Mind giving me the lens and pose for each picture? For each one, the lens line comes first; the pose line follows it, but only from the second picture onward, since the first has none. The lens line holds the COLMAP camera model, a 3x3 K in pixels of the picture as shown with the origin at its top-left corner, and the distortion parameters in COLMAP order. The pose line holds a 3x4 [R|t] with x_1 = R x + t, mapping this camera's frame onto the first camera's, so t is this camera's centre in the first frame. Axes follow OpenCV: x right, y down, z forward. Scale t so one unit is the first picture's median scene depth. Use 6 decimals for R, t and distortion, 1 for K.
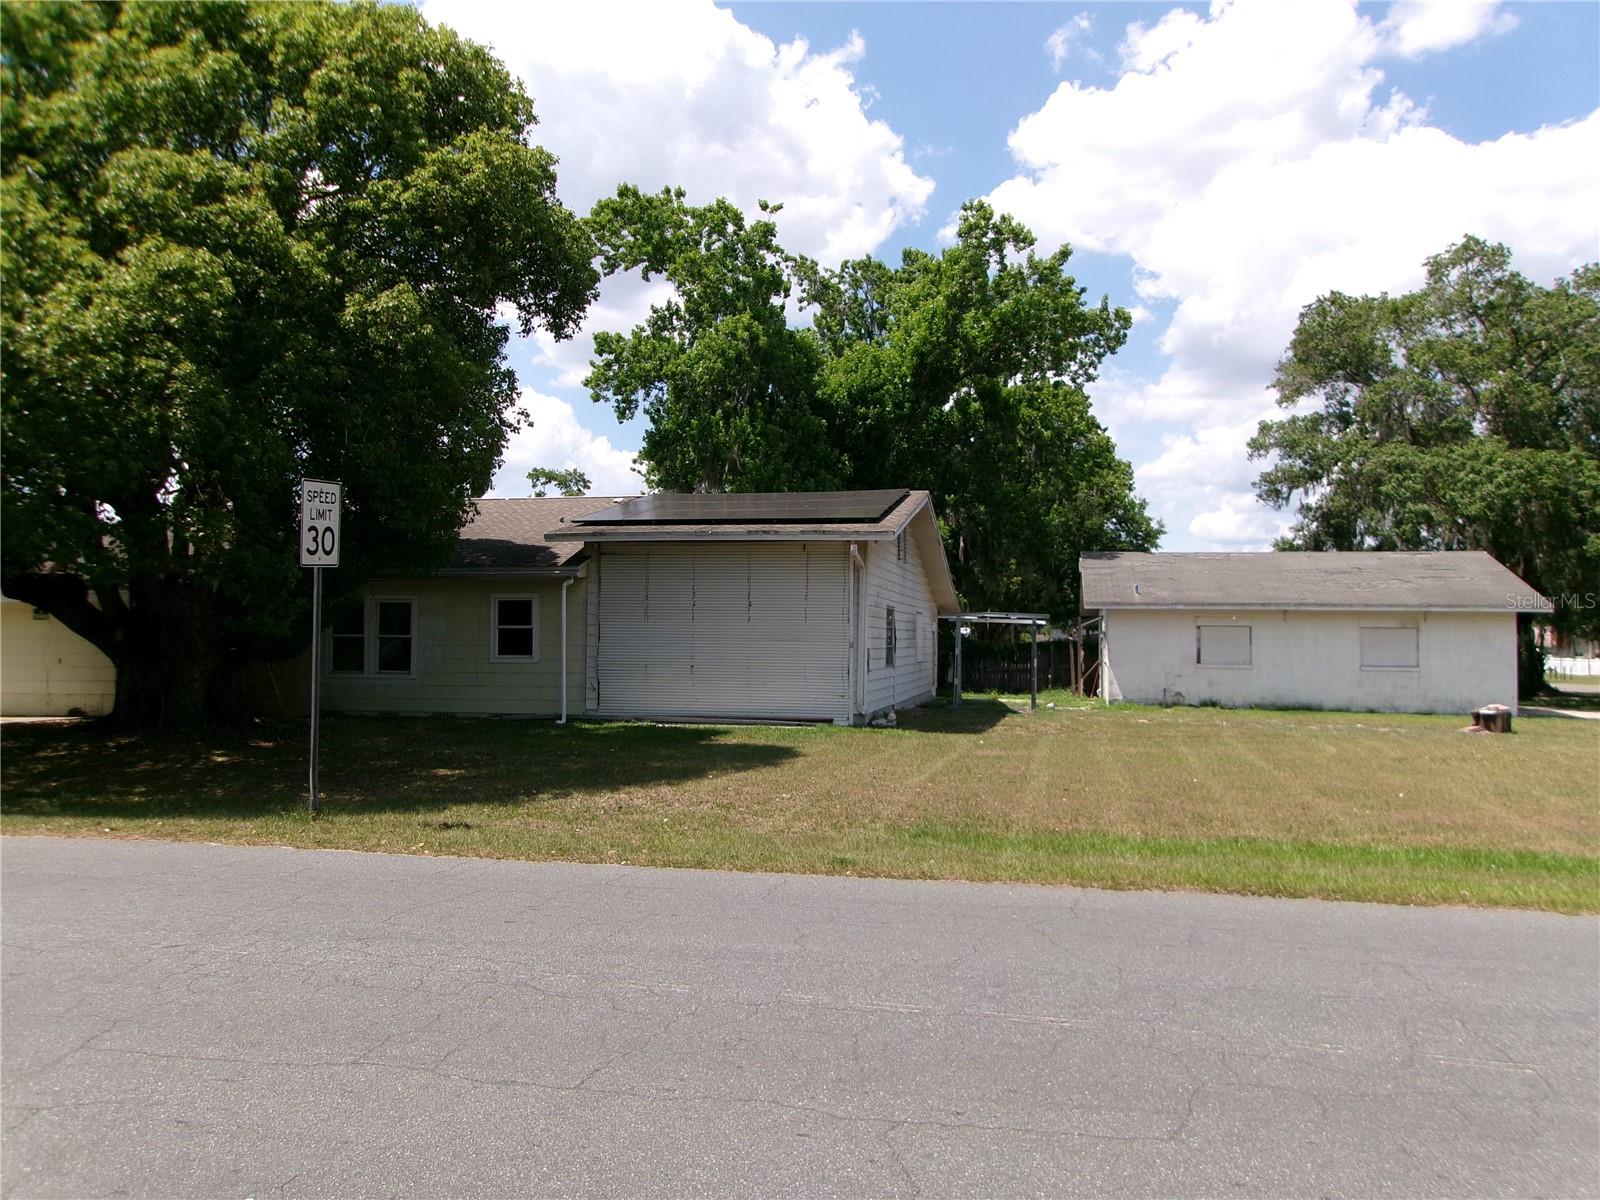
lens RADIAL K [[1272.8, 0, 819.0], [0, 1272.8, 566.7], [0, 0, 1]] dist [-0.007794, -0.001539]
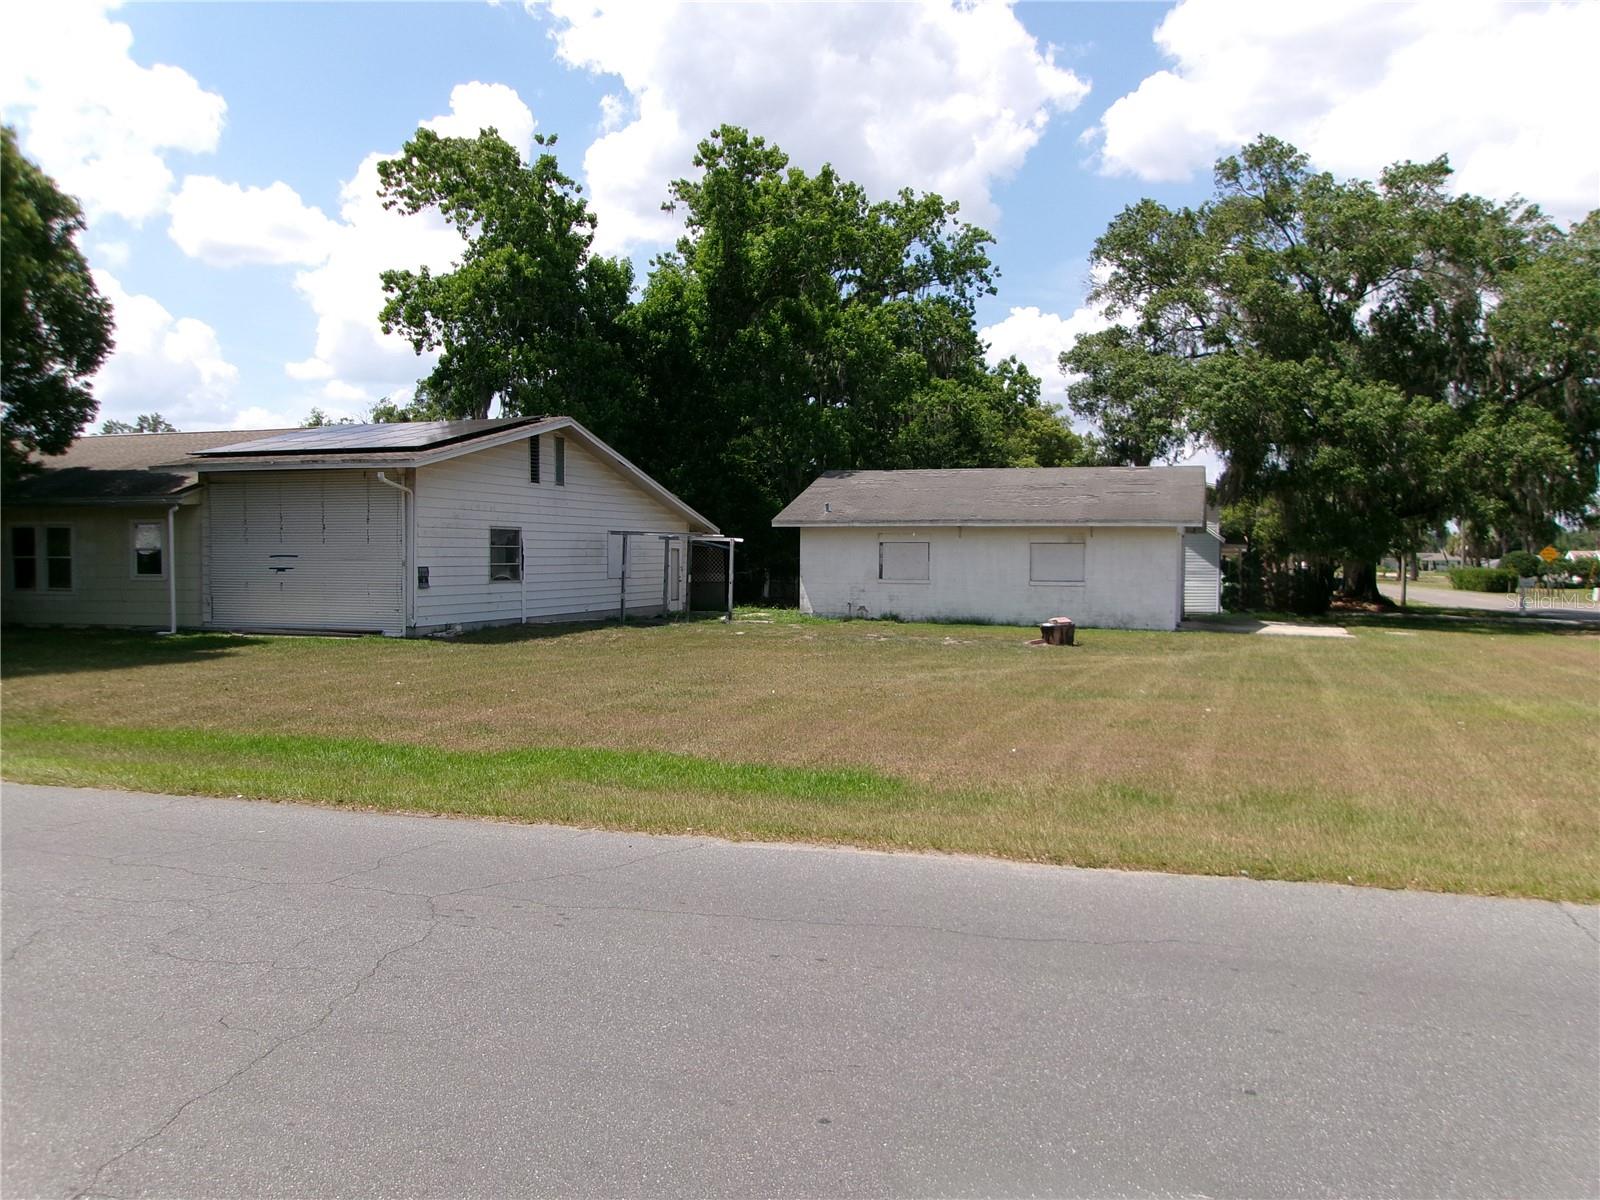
lens RADIAL K [[1244.1, 0, 800.0], [0, 1244.1, 600.0], [0, 0, 1]] dist [-0.050913, 0.046270]
pose [[0.992408, -0.000569, -0.122989, 0.360373], [0.012160, 0.995543, 0.093517, -0.001805], [0.122387, -0.094303, 0.987992, -0.005279]]
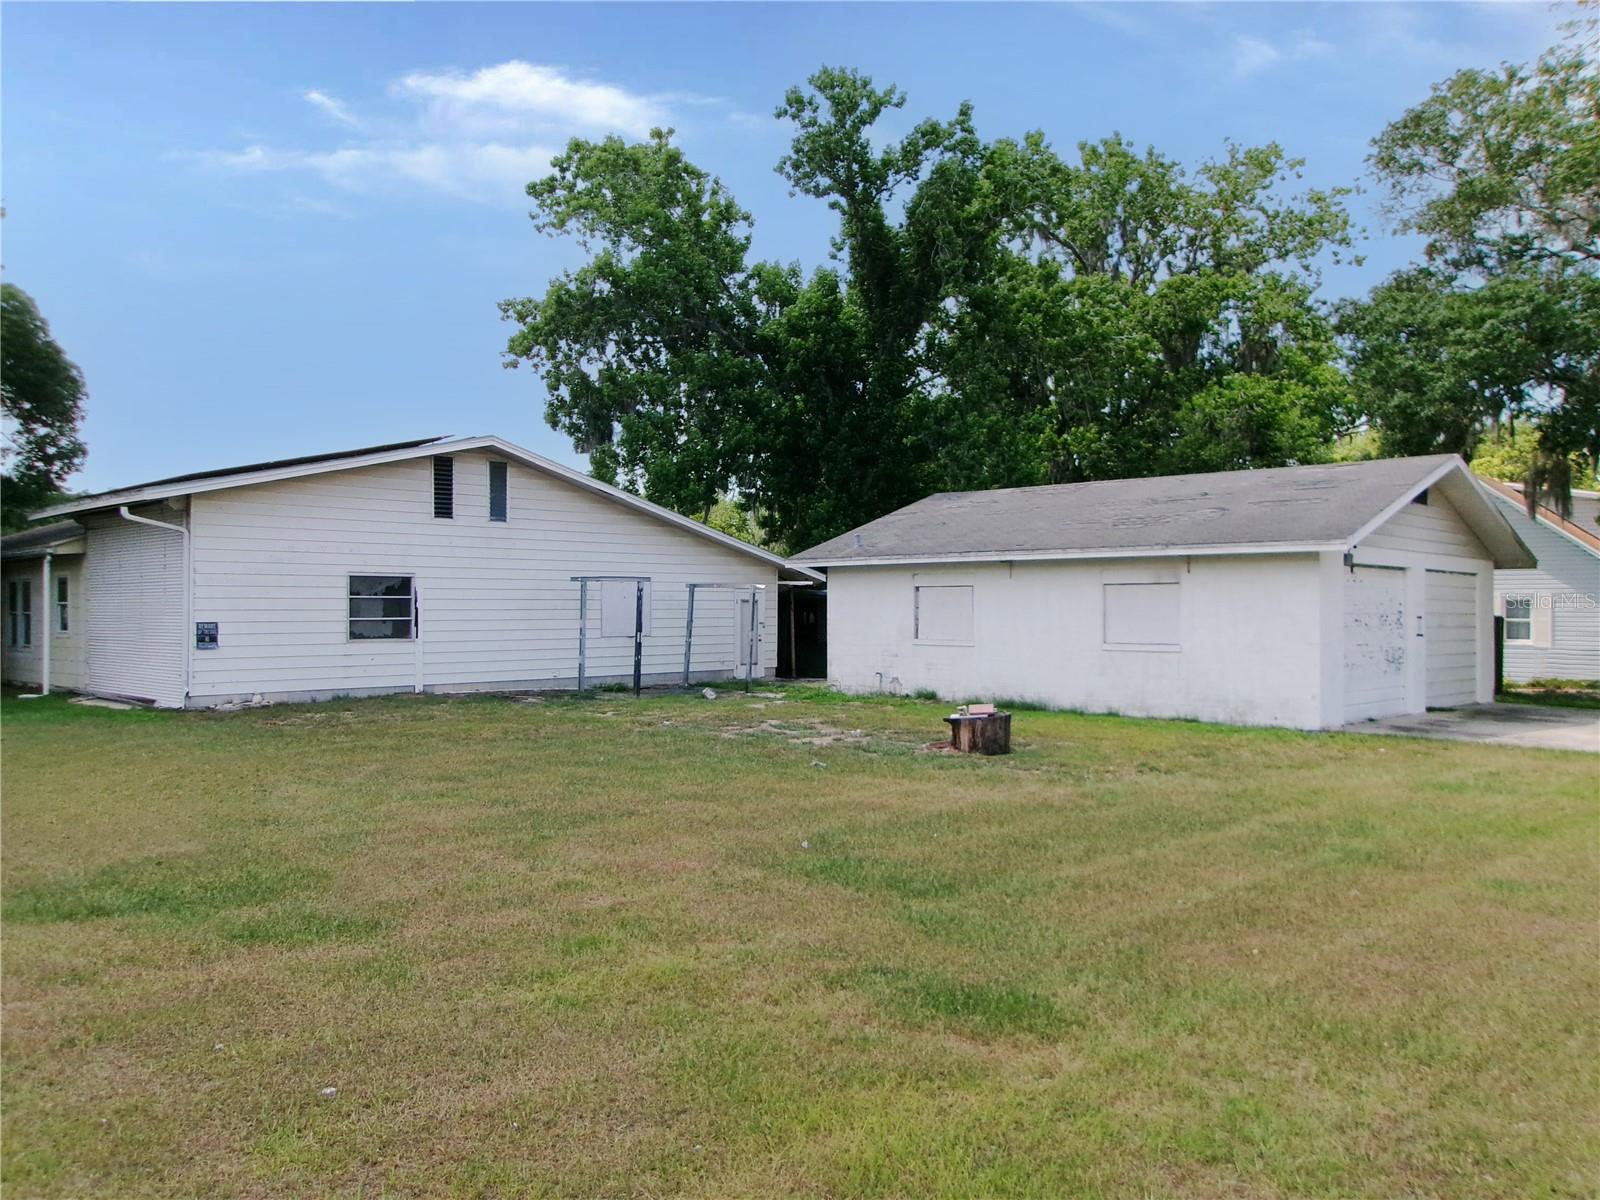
lens RADIAL K [[1244.1, 0, 800.0], [0, 1244.1, 600.0], [0, 0, 1]] dist [-0.050913, 0.046270]
pose [[0.847493, -0.014959, -0.530596, 0.623999], [0.040766, 0.998485, 0.036962, 0.025410], [0.529240, -0.052955, 0.846818, 0.369024]]
